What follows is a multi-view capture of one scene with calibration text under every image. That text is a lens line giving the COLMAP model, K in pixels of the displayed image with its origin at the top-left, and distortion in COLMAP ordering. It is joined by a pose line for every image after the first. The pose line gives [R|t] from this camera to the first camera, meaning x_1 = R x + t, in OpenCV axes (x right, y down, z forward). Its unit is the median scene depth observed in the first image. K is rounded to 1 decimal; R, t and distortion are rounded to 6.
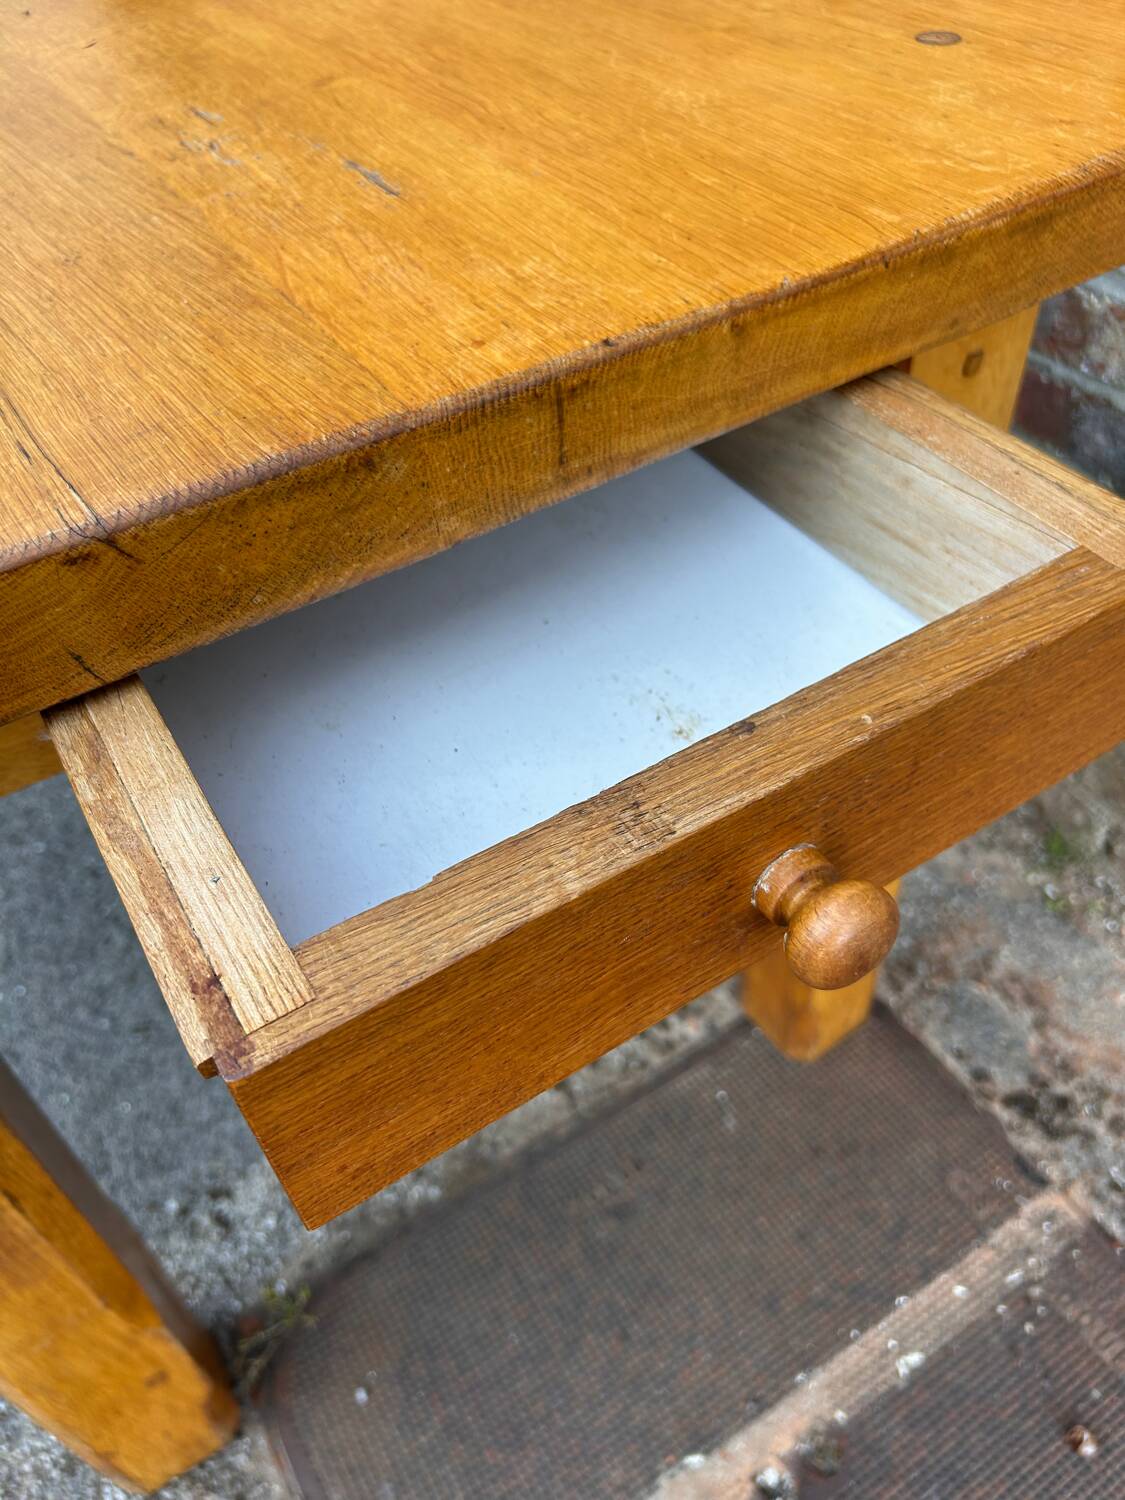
lens RADIAL K [[1156.4, 0, 556.2], [0, 1156.4, 758.7], [0, 0, 1]] dist [-0.000913, -0.006149]
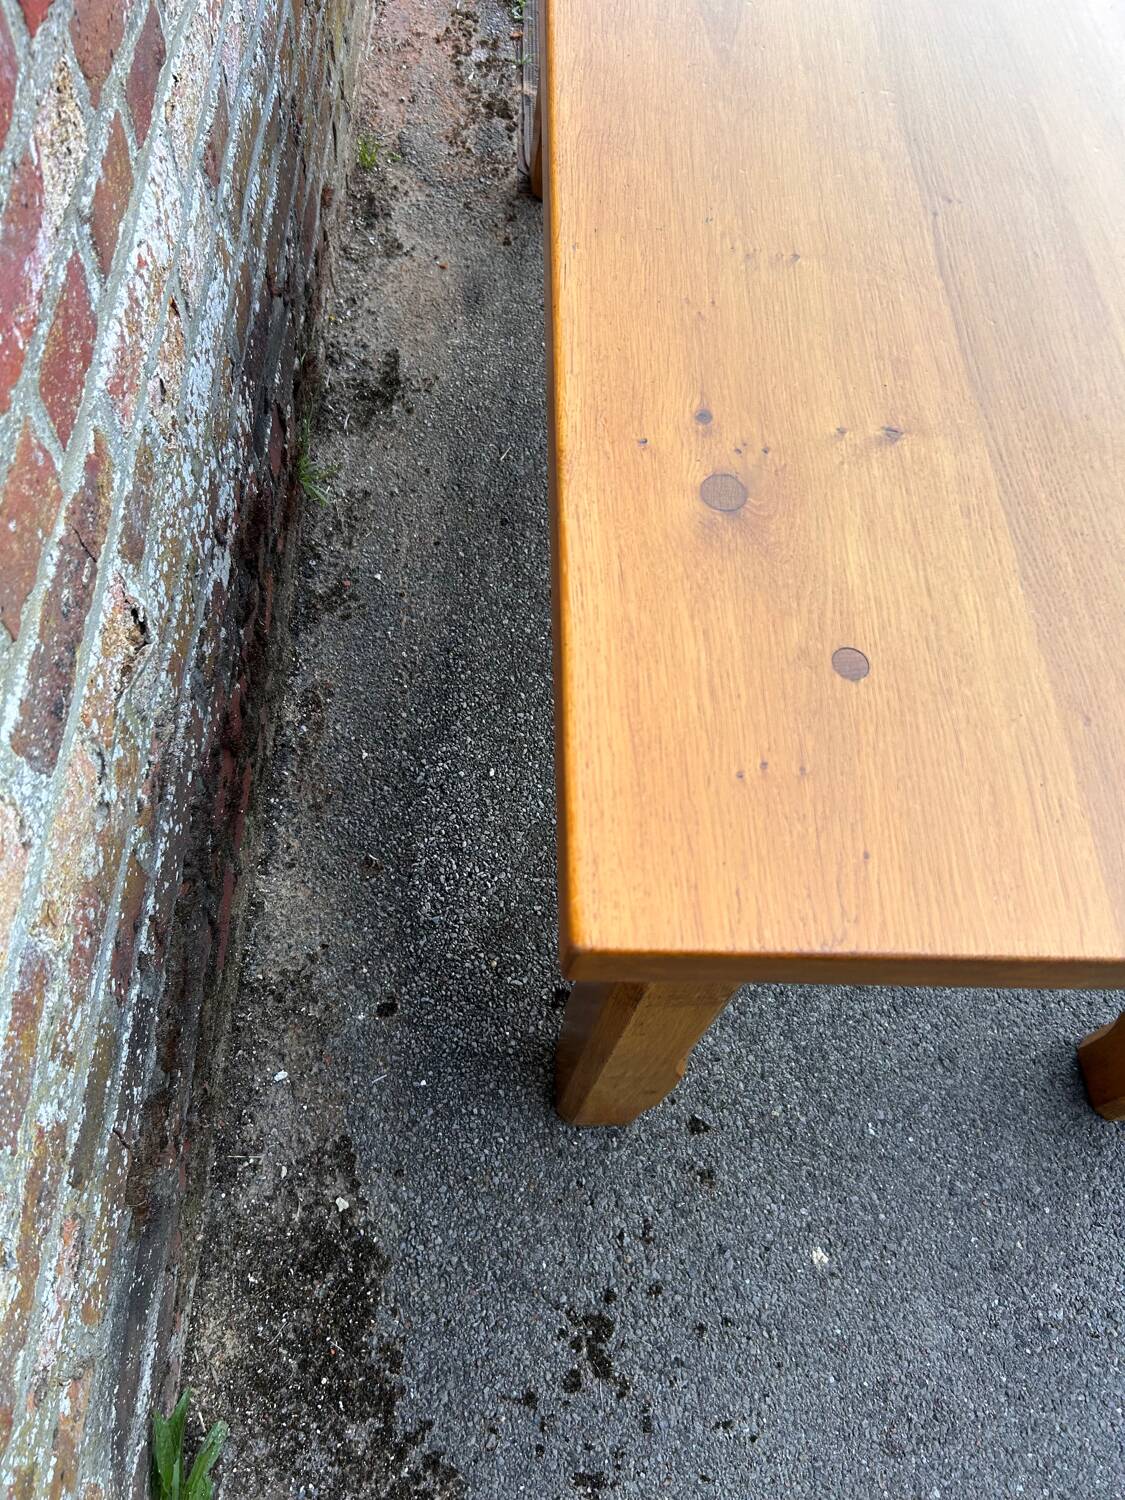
lens RADIAL K [[1143.5, 0, 544.8], [0, 1143.5, 751.6], [0, 0, 1]] dist [0.049069, -0.053843]
pose [[-0.859310, -0.458247, 0.227146, -0.749256], [0.339405, -0.178687, 0.923512, -2.059175], [-0.382609, 0.870678, 0.309079, 1.522143]]
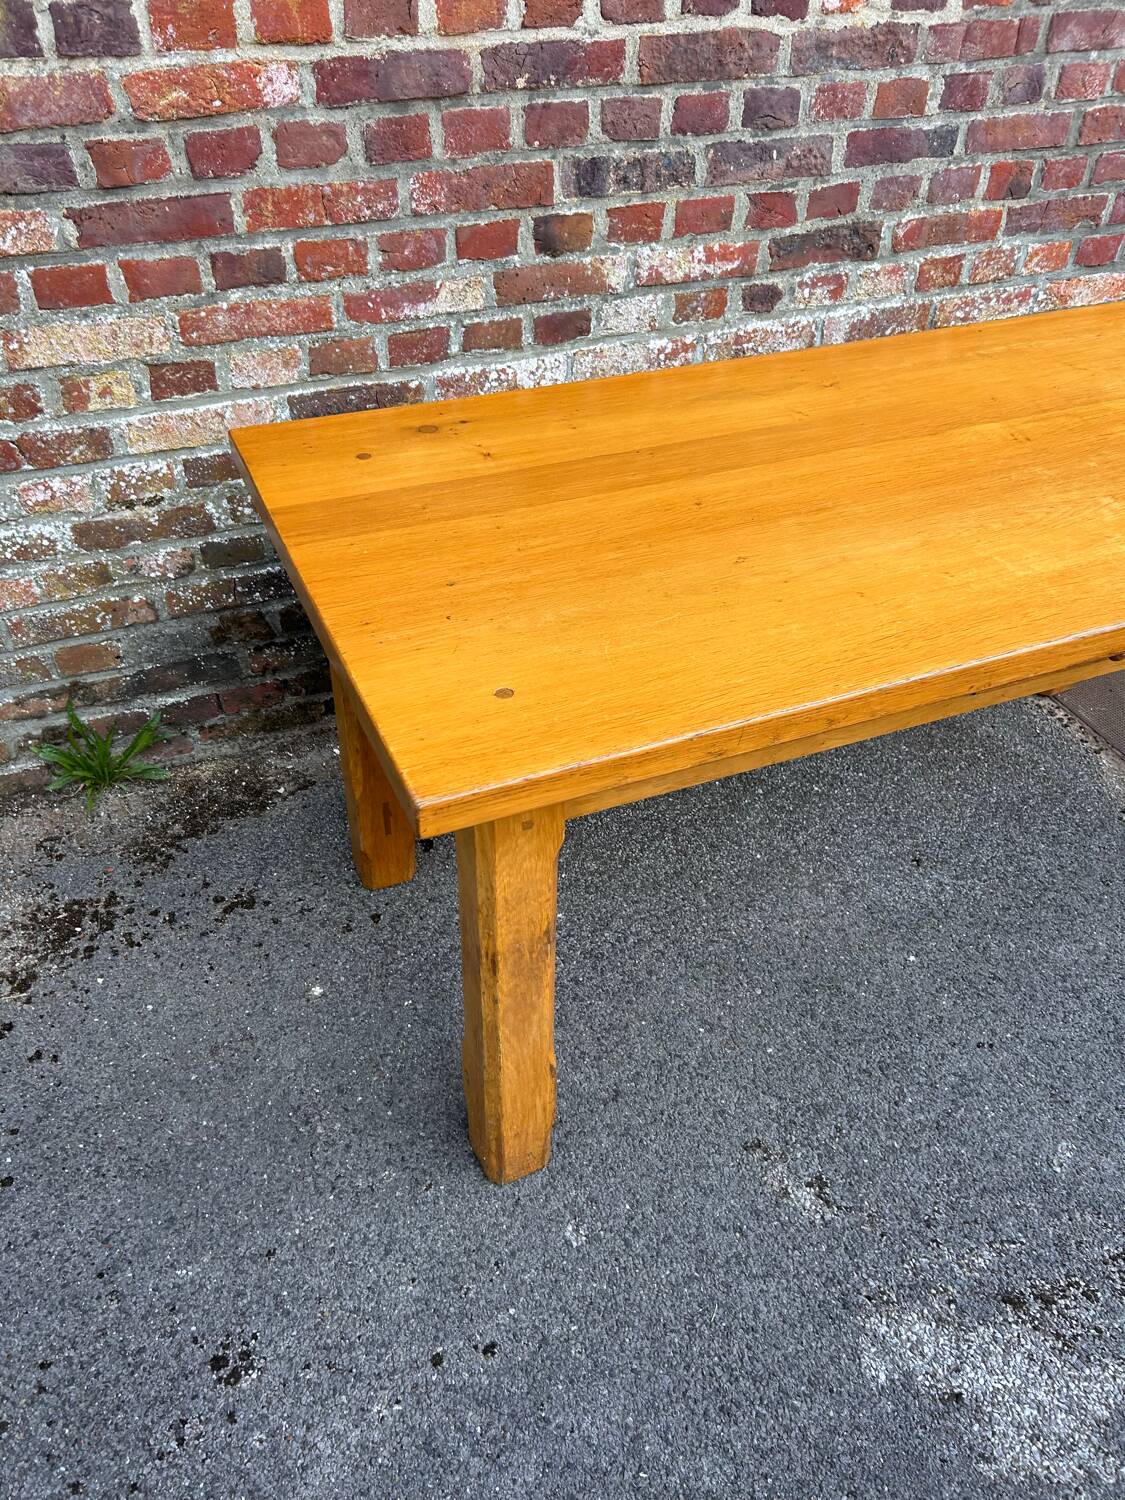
lens RADIAL K [[1121.5, 0, 563.4], [0, 1121.5, 759.7], [0, 0, 1]] dist [0.051251, -0.057352]
pose [[0.143863, -0.590536, 0.794085, -2.332974], [0.694486, 0.631891, 0.344098, -1.463415], [-0.704977, 0.501978, 0.501024, 0.758085]]
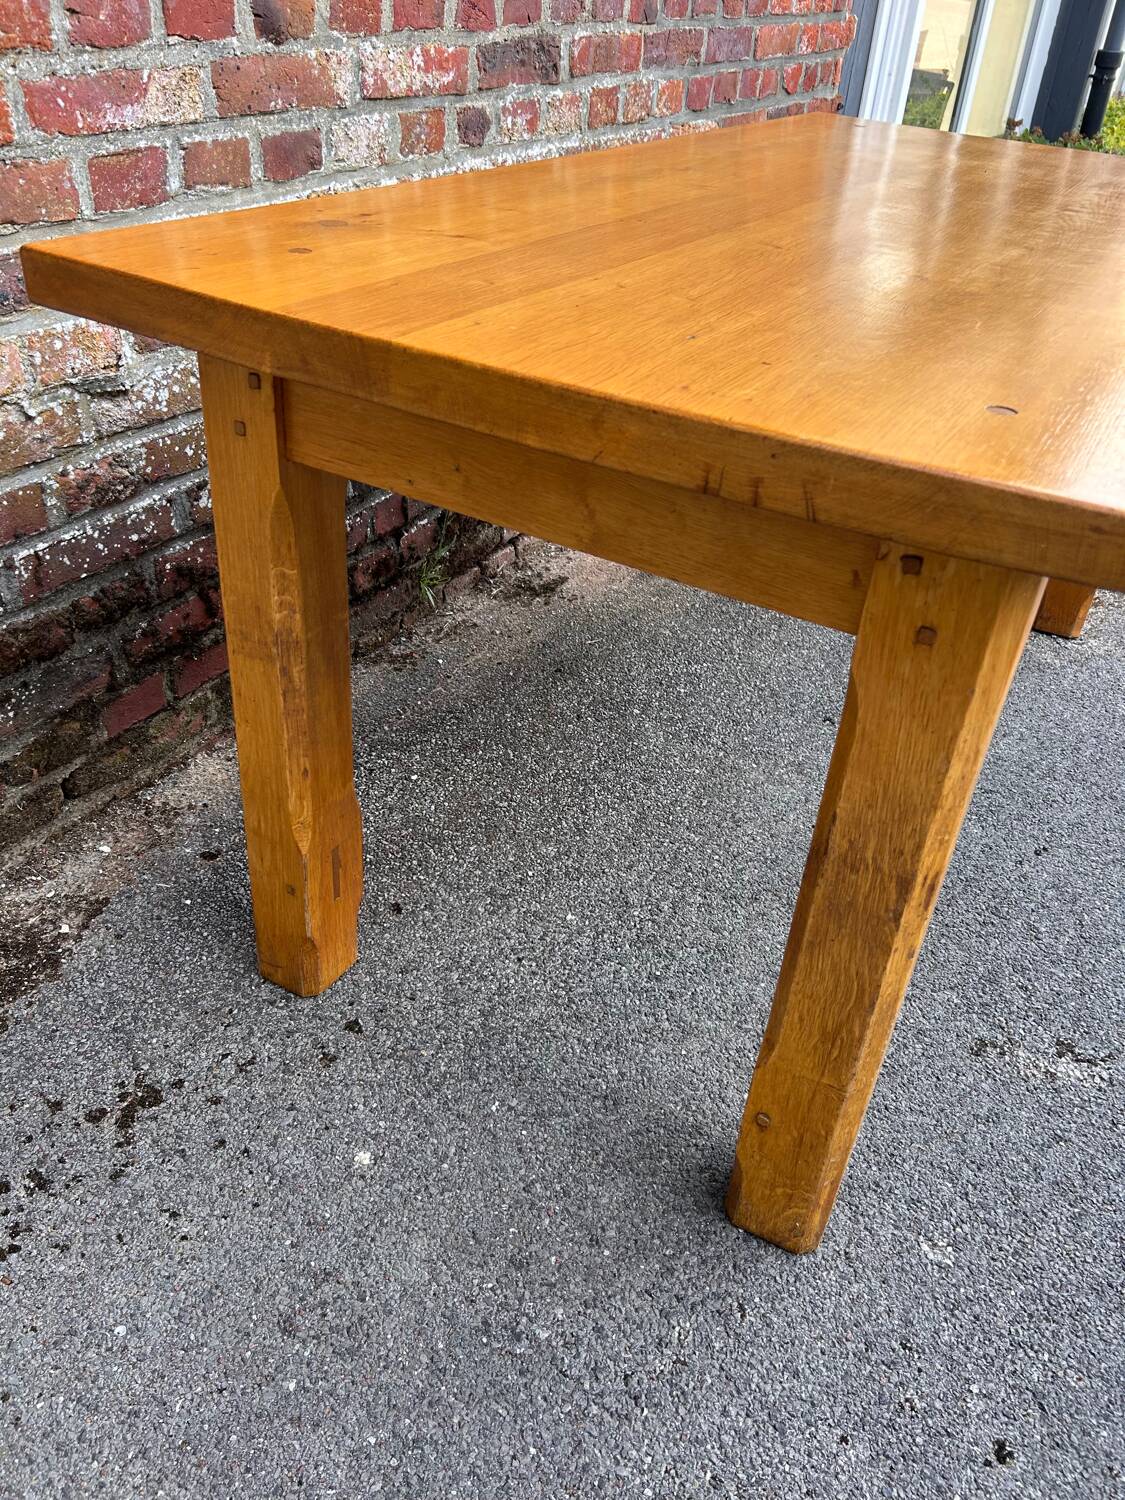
lens RADIAL K [[1126.0, 0, 553.2], [0, 1126.0, 758.4], [0, 0, 1]] dist [0.046316, -0.052755]
pose [[-0.469936, -0.489647, 0.734443, -1.839075], [0.610325, 0.420861, 0.671103, -1.738633], [-0.637702, 0.763624, 0.101066, 1.712625]]
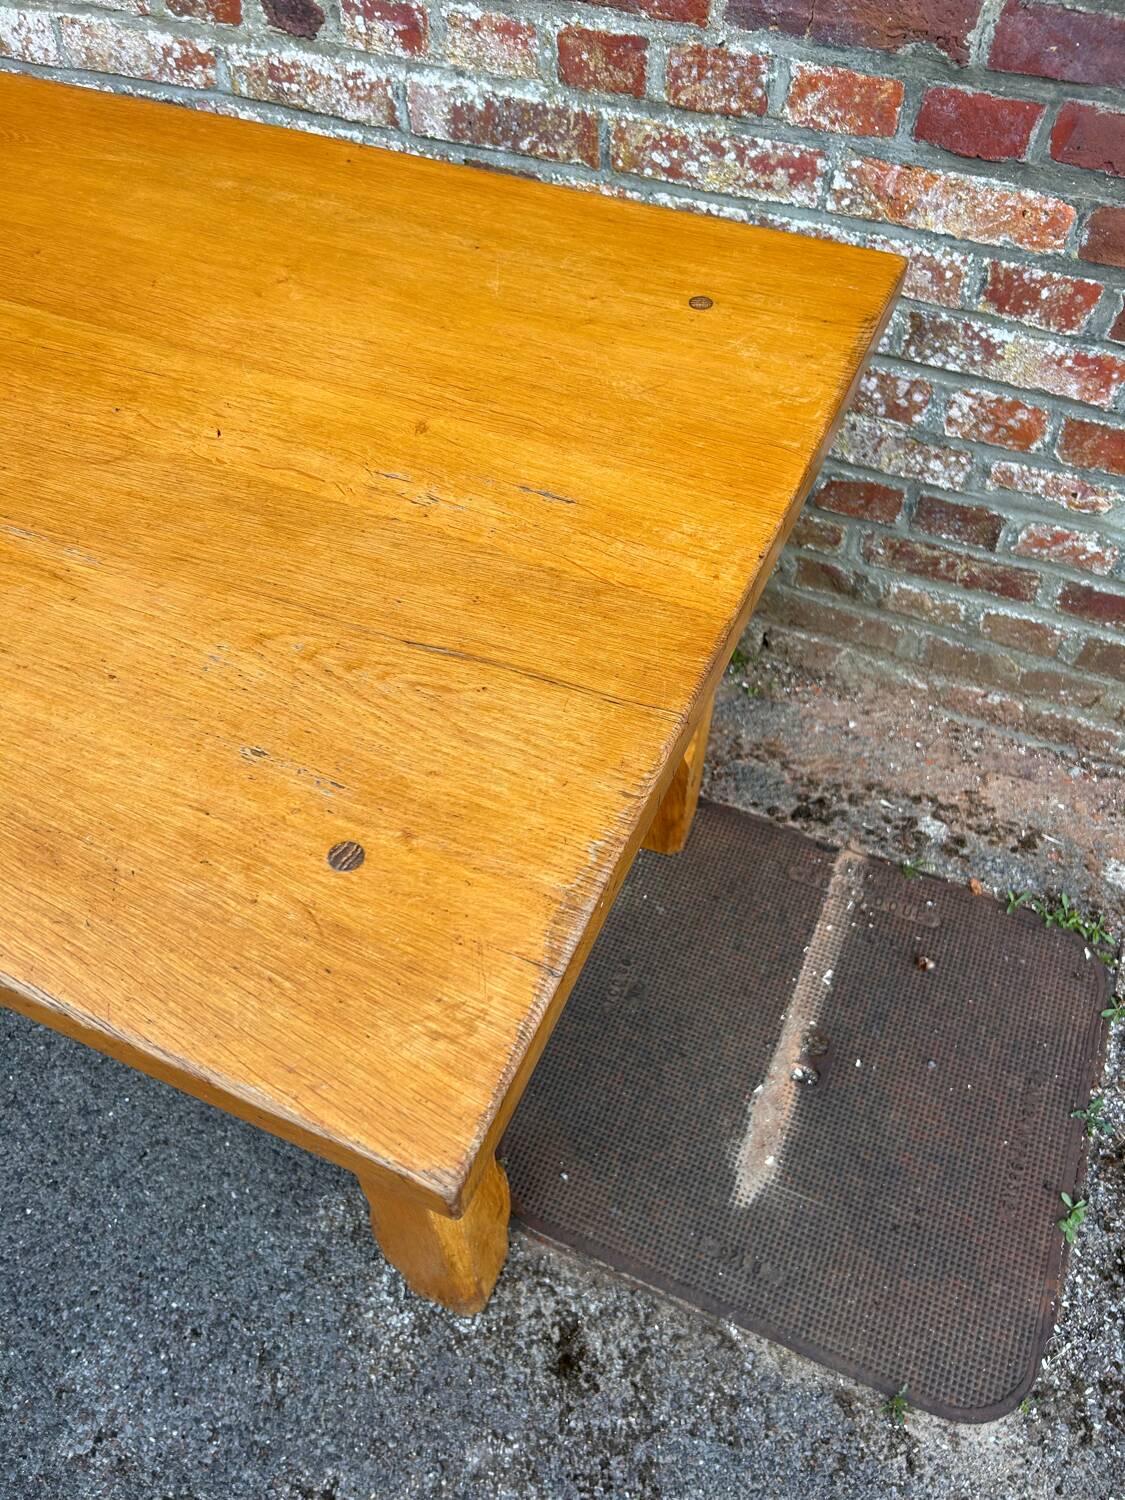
lens RADIAL K [[1133.5, 0, 551.9], [0, 1133.5, 760.3], [0, 0, 1]] dist [0.049115, -0.064110]
pose [[0.827640, -0.425046, 0.366536, -0.496401], [0.386936, 0.905164, 0.175951, -0.208936], [-0.406562, -0.003799, 0.913615, -0.348407]]
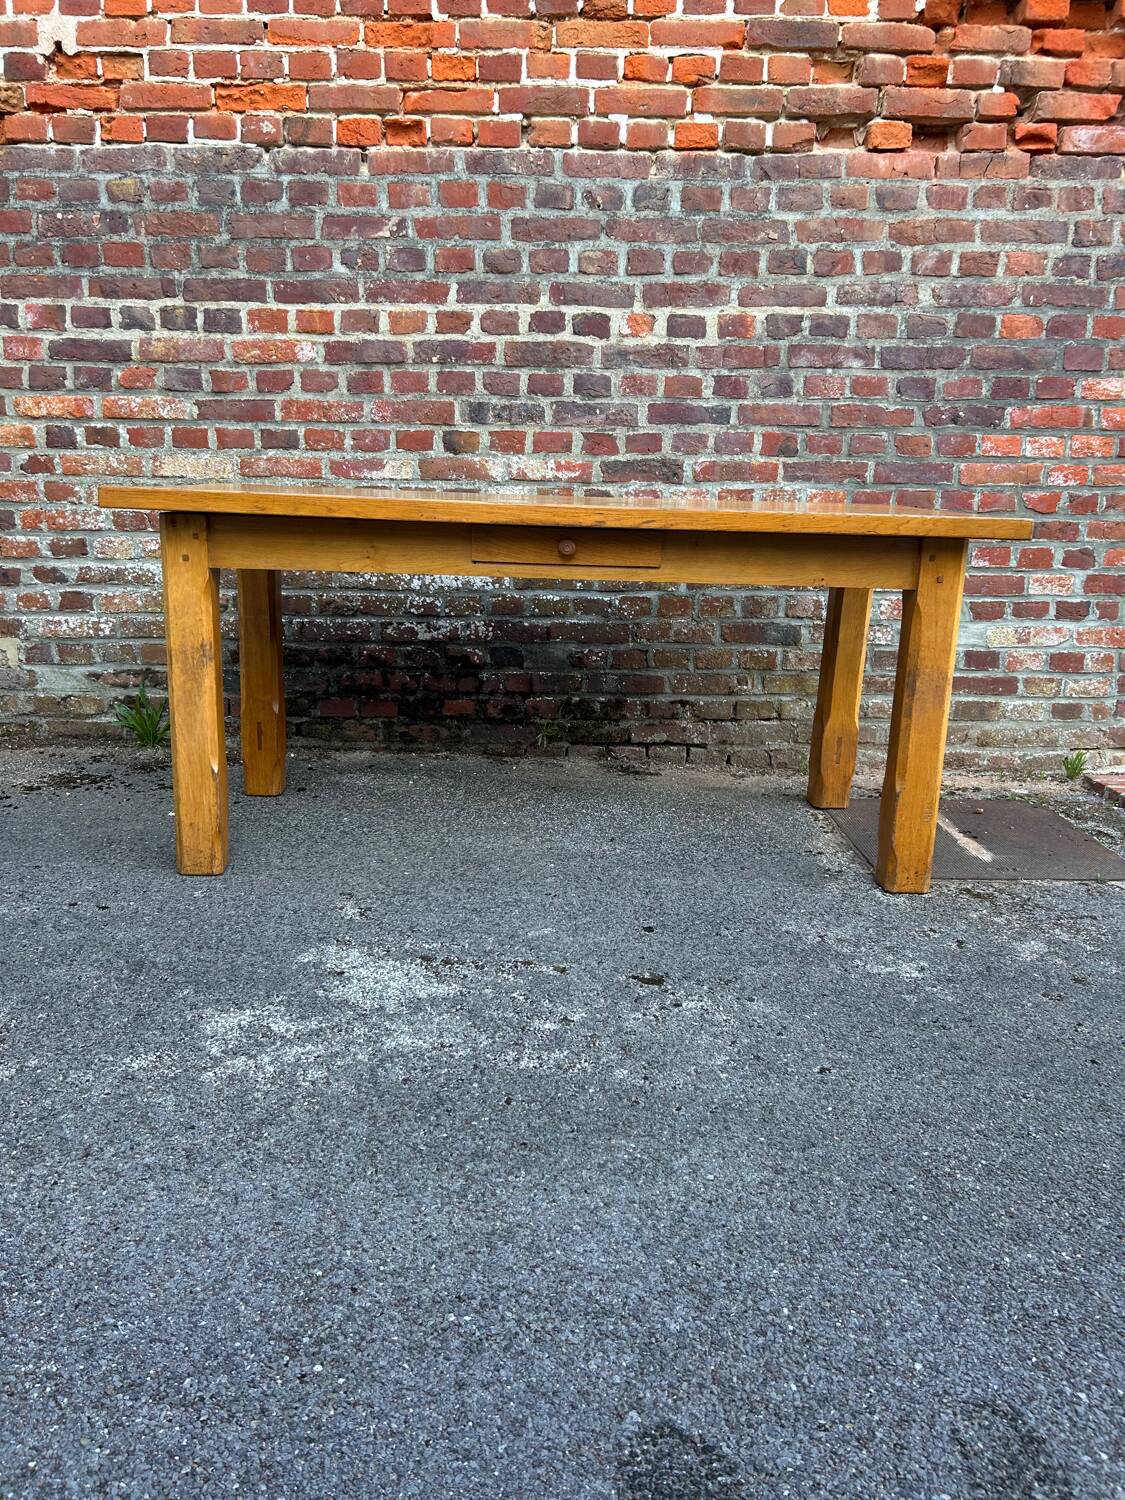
lens RADIAL K [[1125.5, 0, 548.3], [0, 1125.5, 757.8], [0, 0, 1]] dist [0.056402, -0.093661]
pose [[0.510689, -0.144842, 0.847477, -3.168677], [0.580942, 0.784775, -0.215950, 0.406923], [-0.633800, 0.602619, 0.484921, -0.012565]]
